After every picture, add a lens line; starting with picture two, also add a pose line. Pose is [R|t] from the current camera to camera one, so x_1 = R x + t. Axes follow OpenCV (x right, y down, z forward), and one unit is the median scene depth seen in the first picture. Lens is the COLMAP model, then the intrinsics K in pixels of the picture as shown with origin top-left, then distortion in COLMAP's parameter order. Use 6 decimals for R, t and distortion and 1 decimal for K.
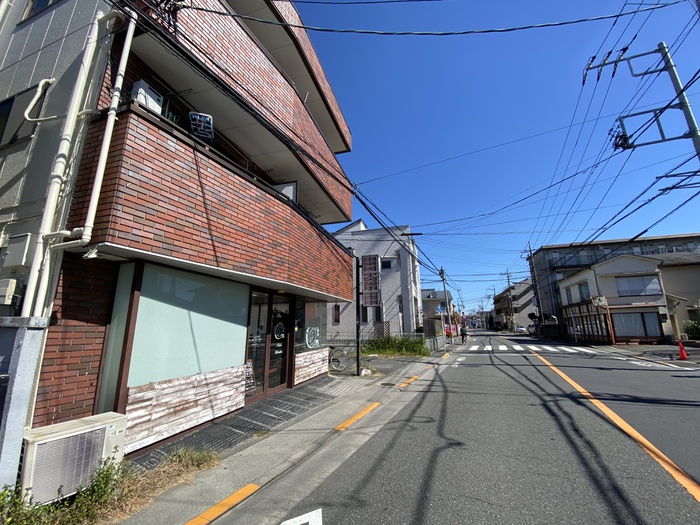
lens RADIAL K [[284.2, 0, 344.4], [0, 284.2, 264.6], [0, 0, 1]] dist [0.022780, -0.020435]
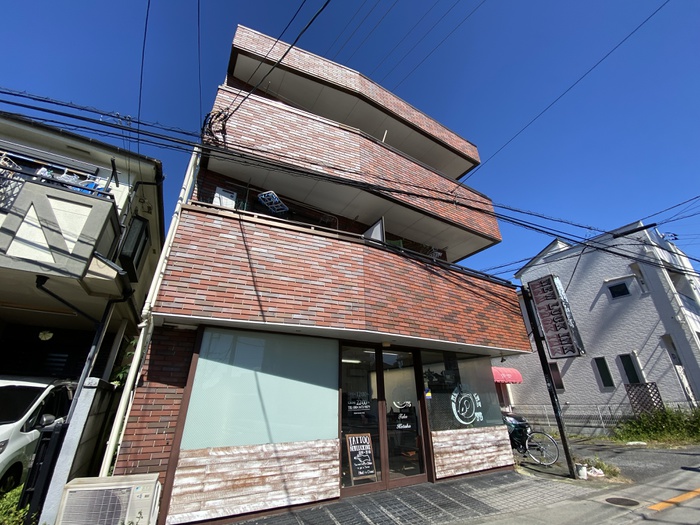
lens RADIAL K [[284.2, 0, 344.4], [0, 284.2, 264.6], [0, 0, 1]] dist [0.022780, -0.020435]
pose [[0.741946, -0.286531, -0.606148, 0.381657], [0.144788, 0.951221, -0.272425, 0.120167], [0.654639, 0.114362, 0.747241, 0.406347]]
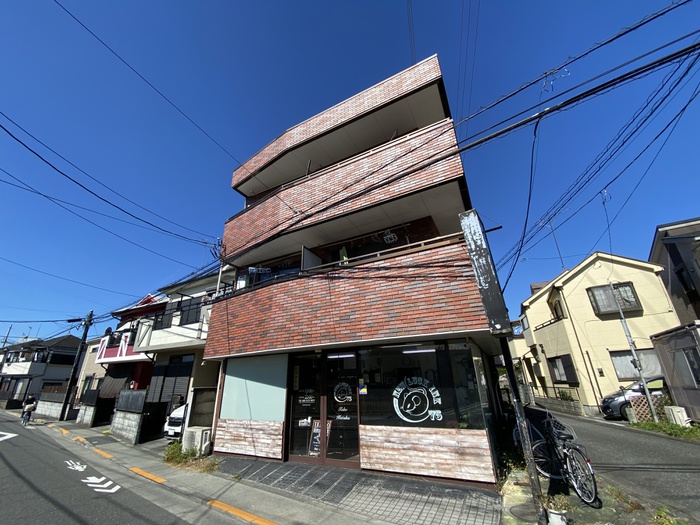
lens RADIAL K [[284.2, 0, 344.4], [0, 284.2, 264.6], [0, 0, 1]] dist [0.022780, -0.020435]
pose [[-0.193659, -0.368973, -0.909041, 1.181240], [0.233808, 0.882526, -0.408021, 0.385751], [0.952801, -0.291558, -0.084640, 1.887122]]
